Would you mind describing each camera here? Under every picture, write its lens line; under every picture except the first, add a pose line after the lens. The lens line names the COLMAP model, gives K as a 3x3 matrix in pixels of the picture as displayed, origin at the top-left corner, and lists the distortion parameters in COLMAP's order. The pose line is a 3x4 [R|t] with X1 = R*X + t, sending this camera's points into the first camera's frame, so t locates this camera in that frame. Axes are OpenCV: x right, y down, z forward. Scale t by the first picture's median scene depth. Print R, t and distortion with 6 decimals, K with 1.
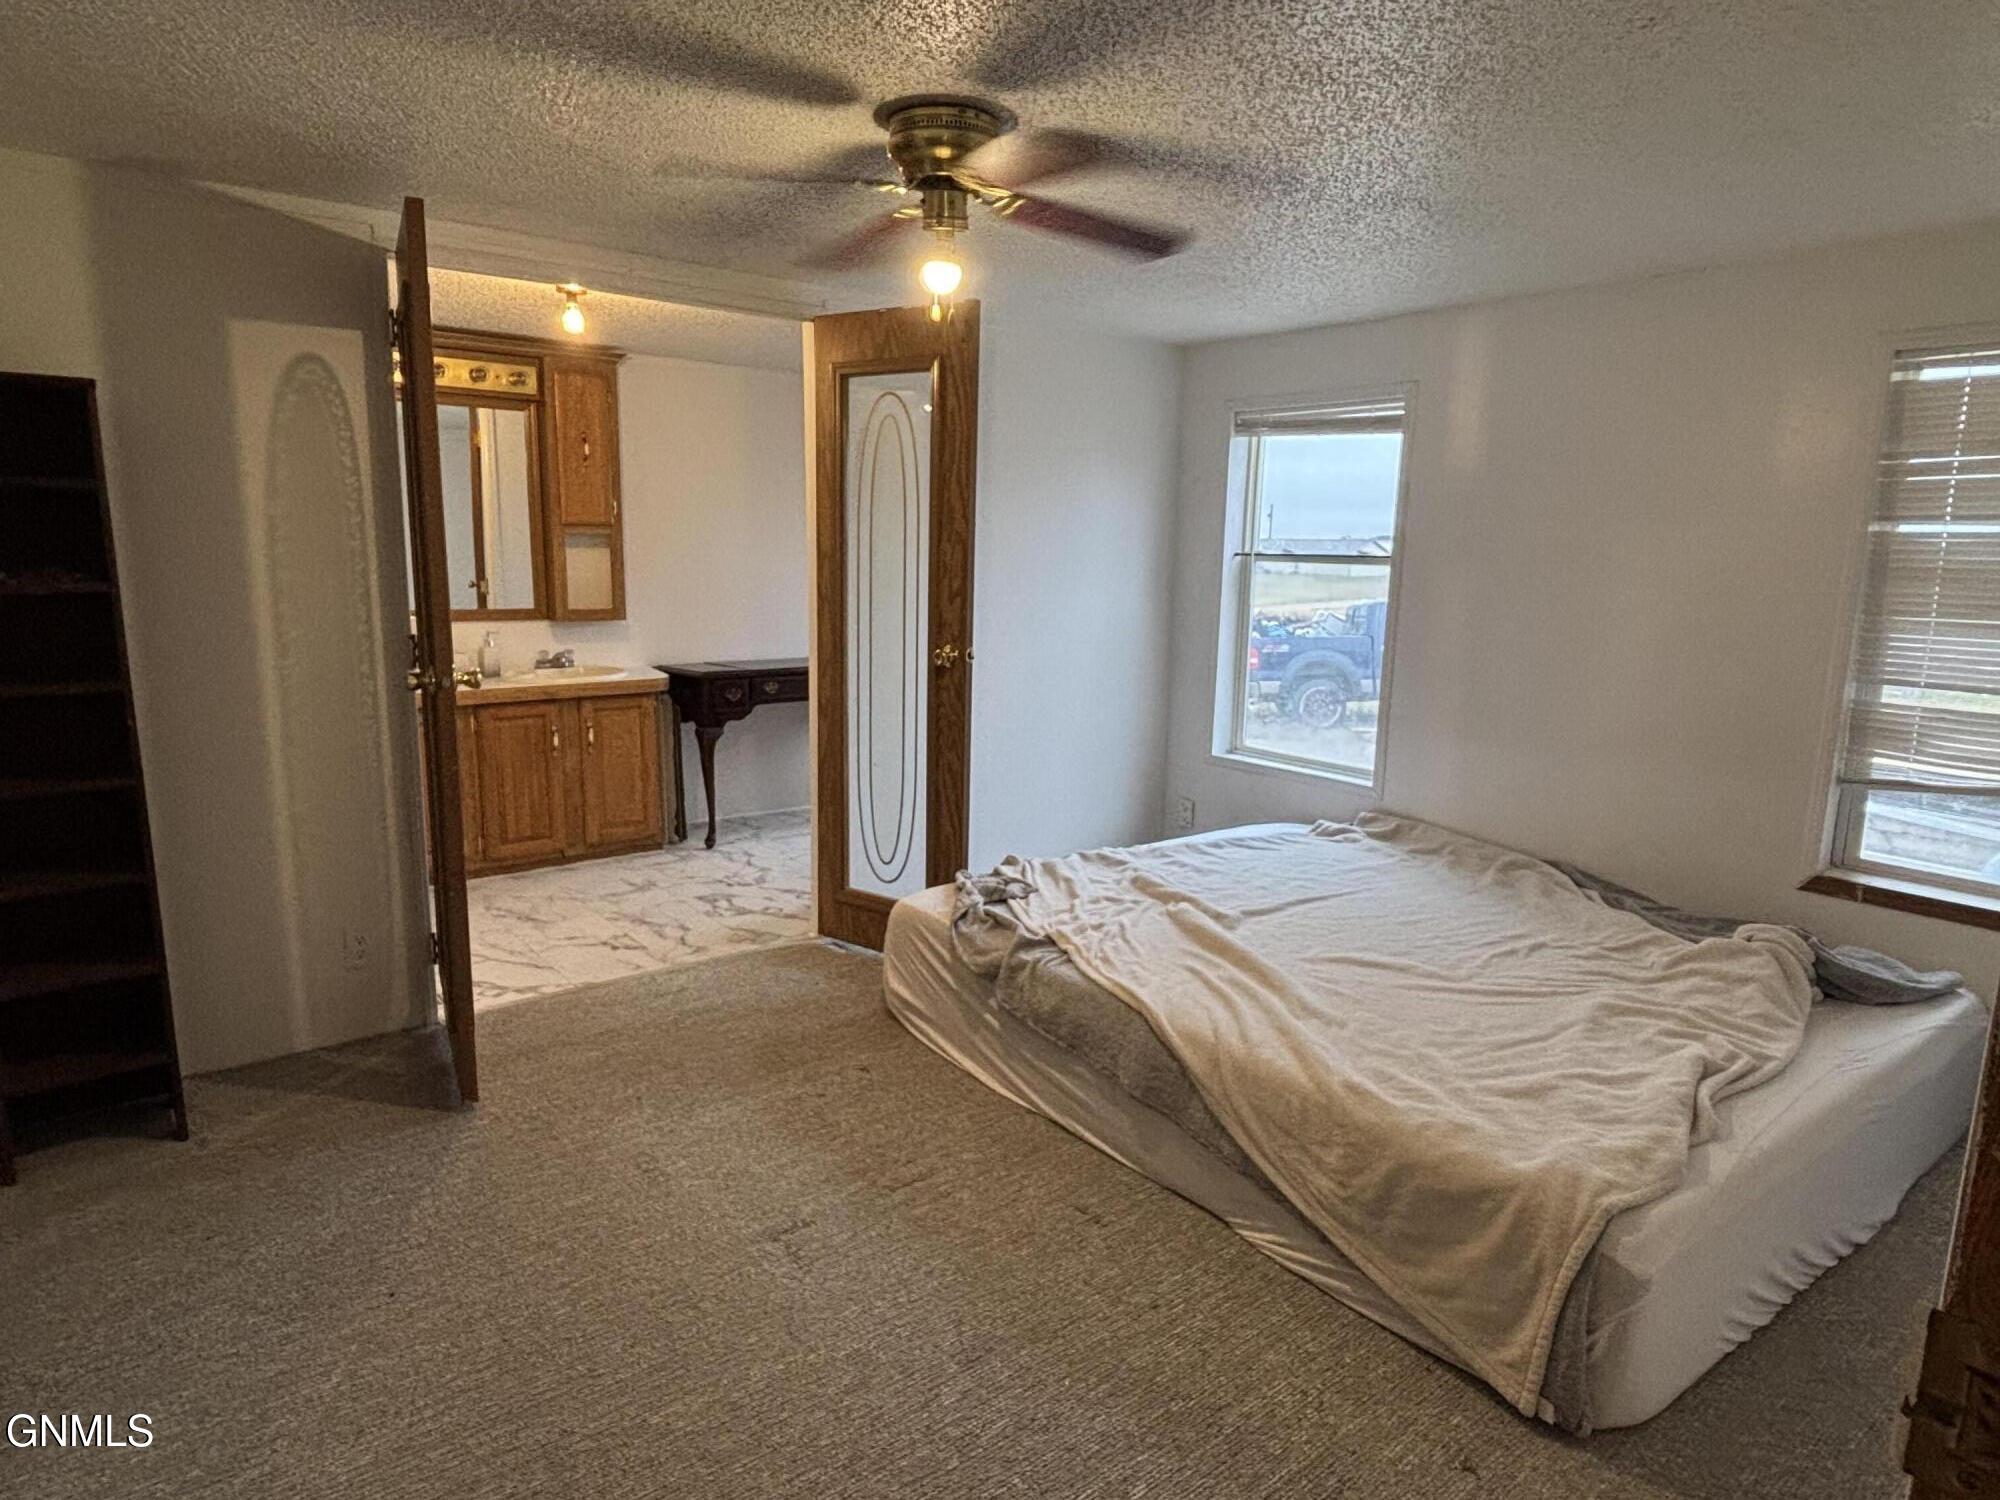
lens RADIAL K [[1221.9, 0, 996.2], [0, 1221.9, 751.1], [0, 0, 1]] dist [-0.008351, 0.005743]
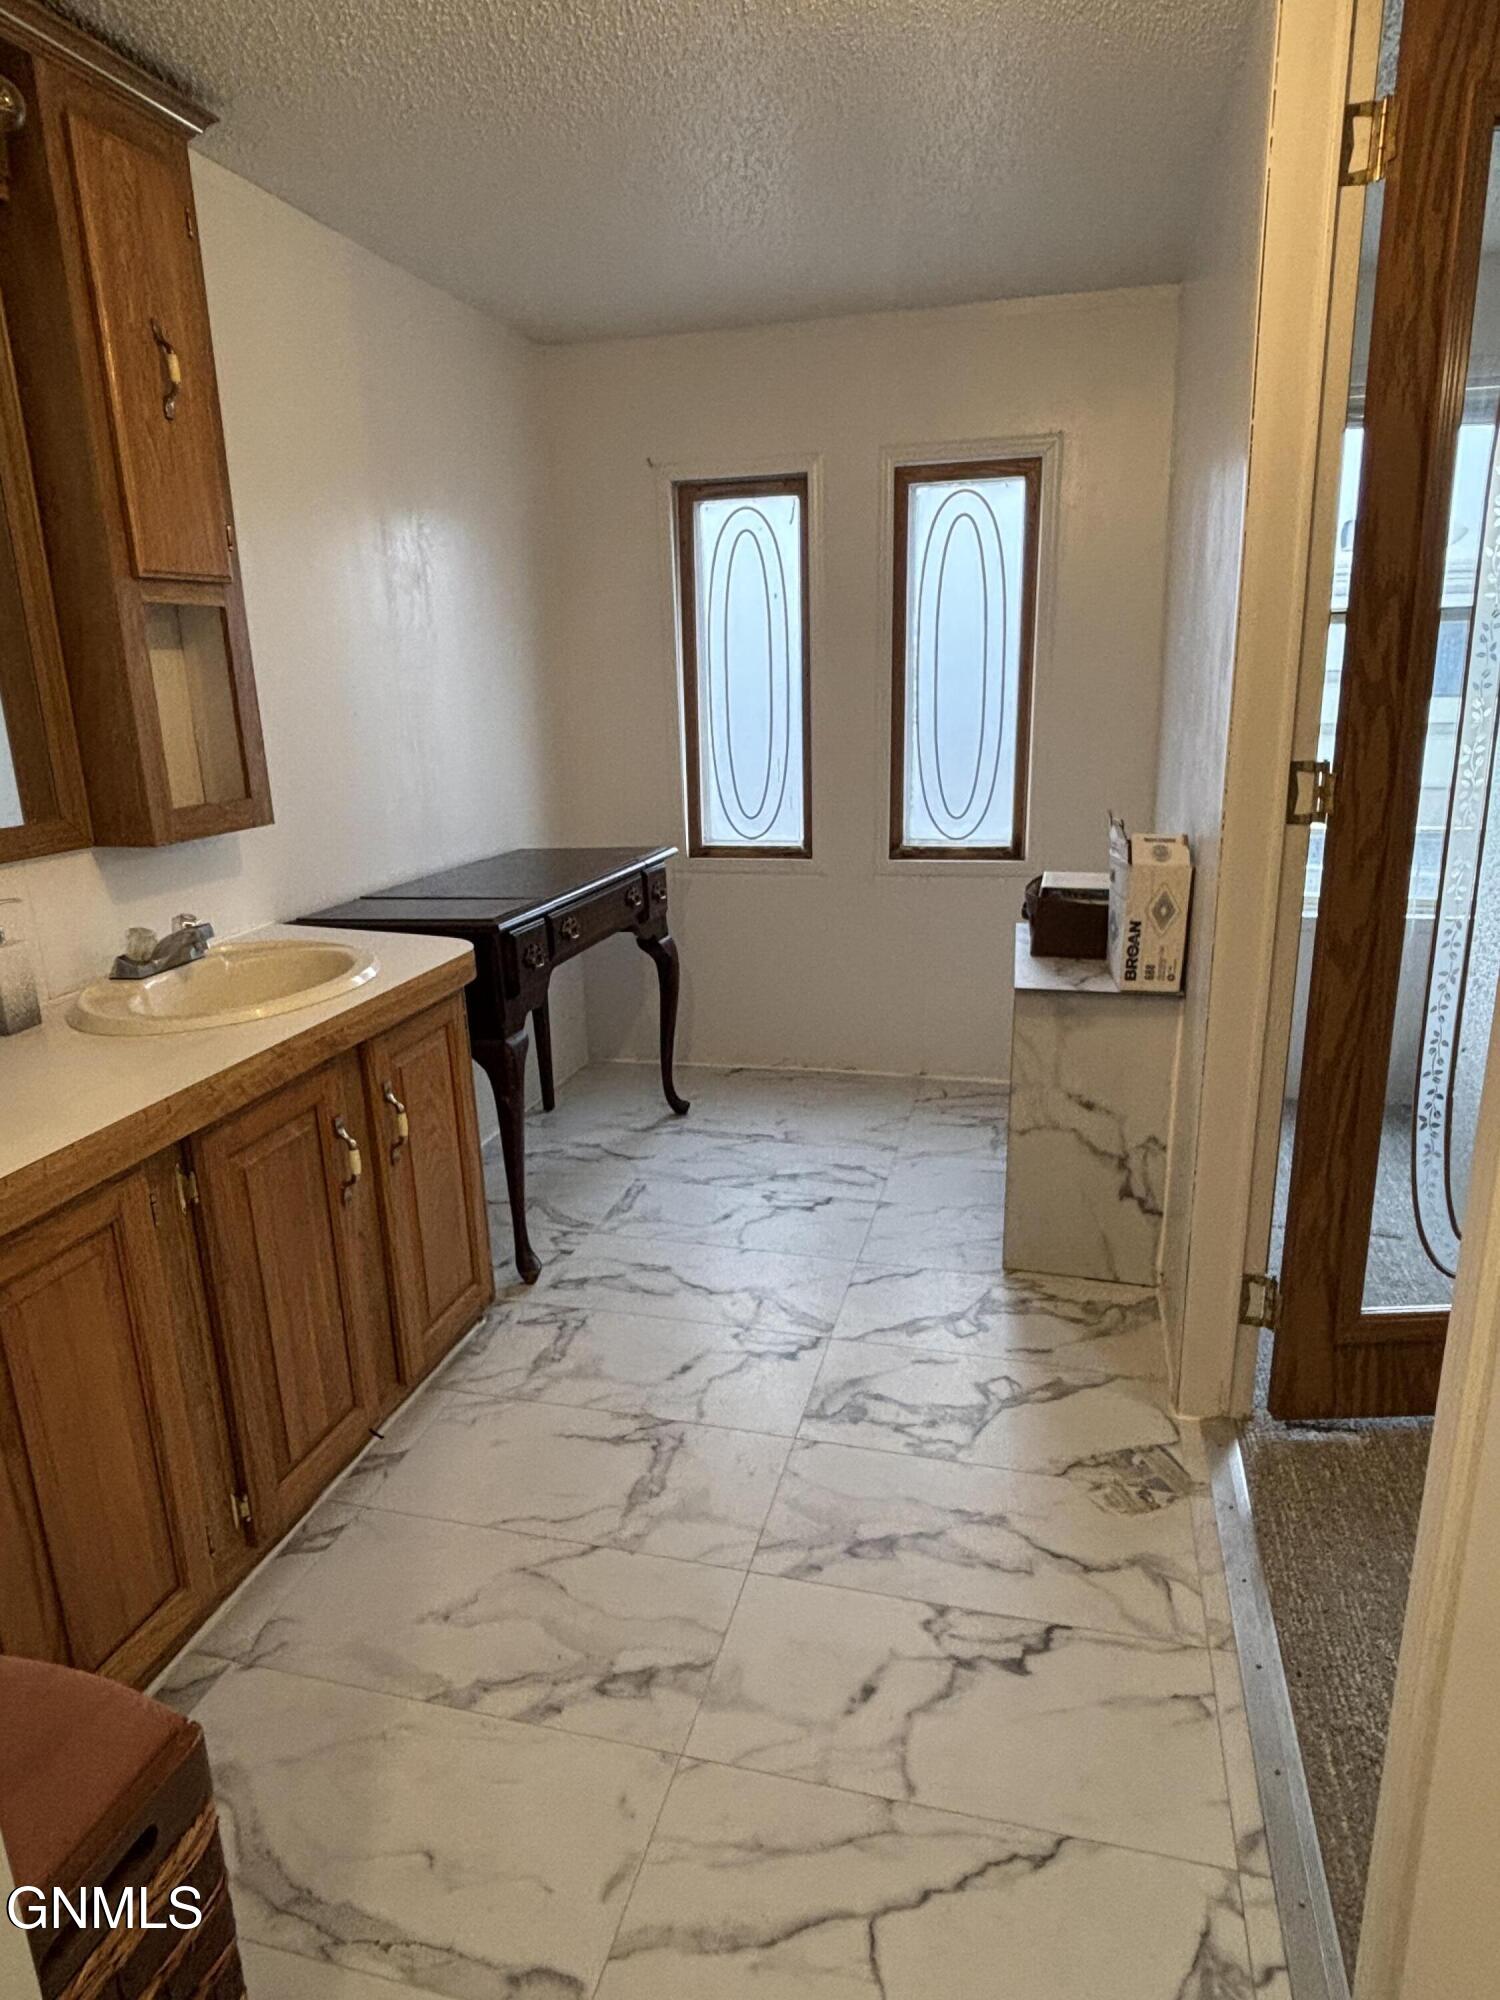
lens RADIAL K [[1221.9, 0, 739.4], [0, 1221.9, 1005.2], [0, 0, 1]] dist [-0.008351, 0.005743]
pose [[0.795052, -0.201014, 0.572263, -0.479576], [0.144313, 0.979084, 0.143419, -0.093871], [-0.589123, -0.031441, 0.807432, 0.642996]]
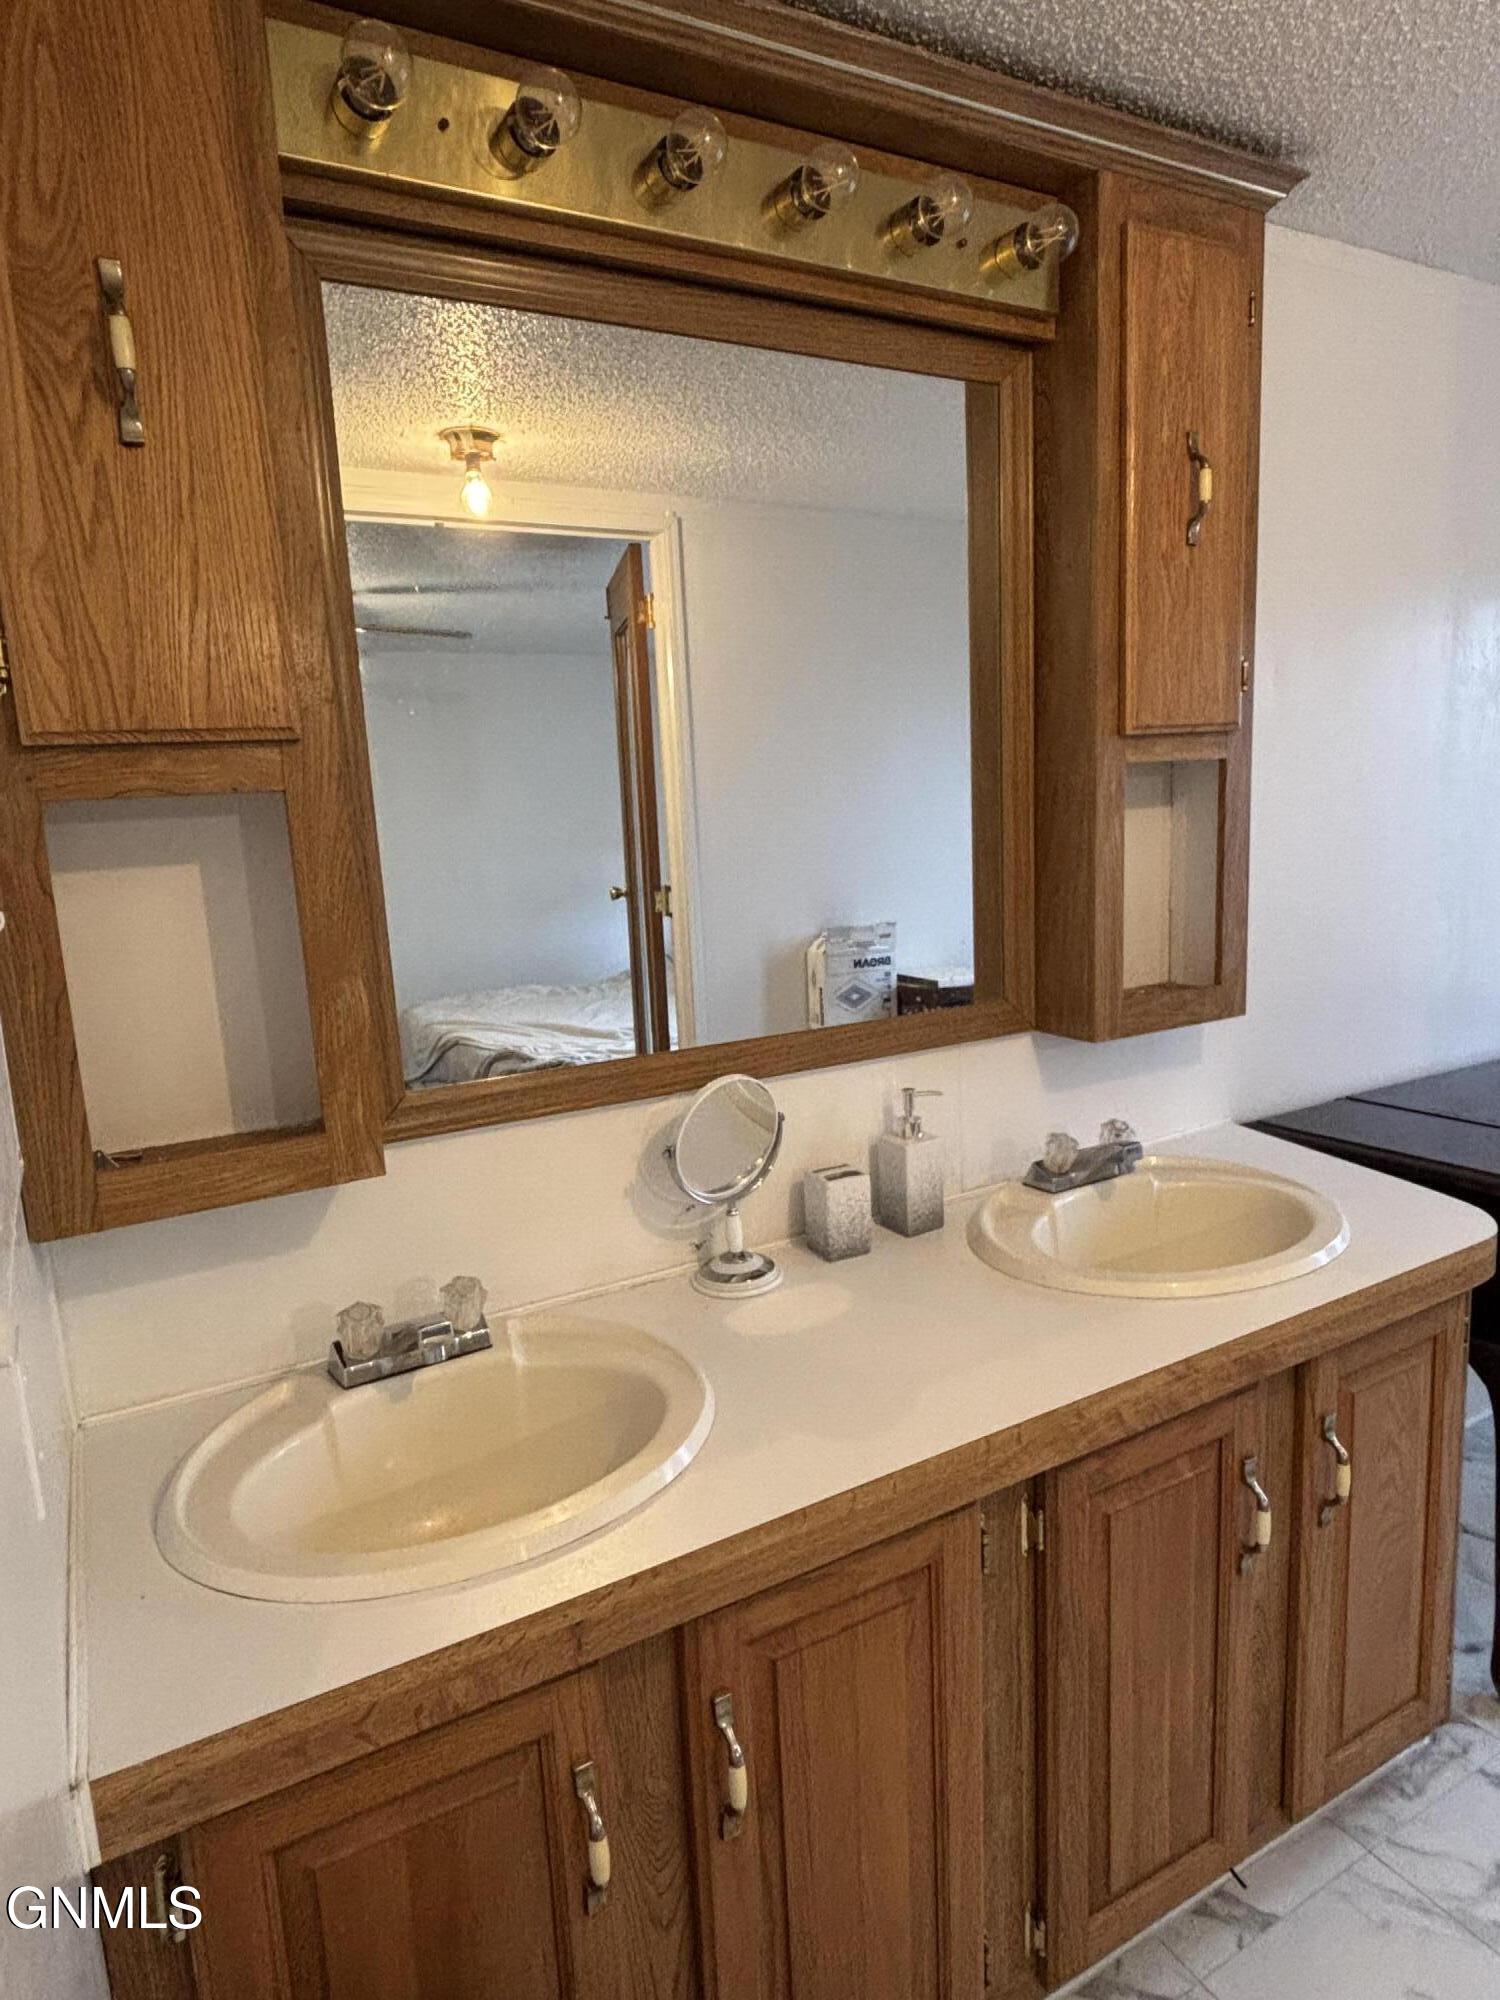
lens RADIAL K [[1221.9, 0, 753.7], [0, 1221.9, 1006.0], [0, 0, 1]] dist [-0.008351, 0.005743]
pose [[0.989856, -0.041037, -0.136020, -0.439907], [0.042983, 0.999011, 0.011404, -0.133837], [0.135417, -0.017134, 0.990640, 0.729252]]
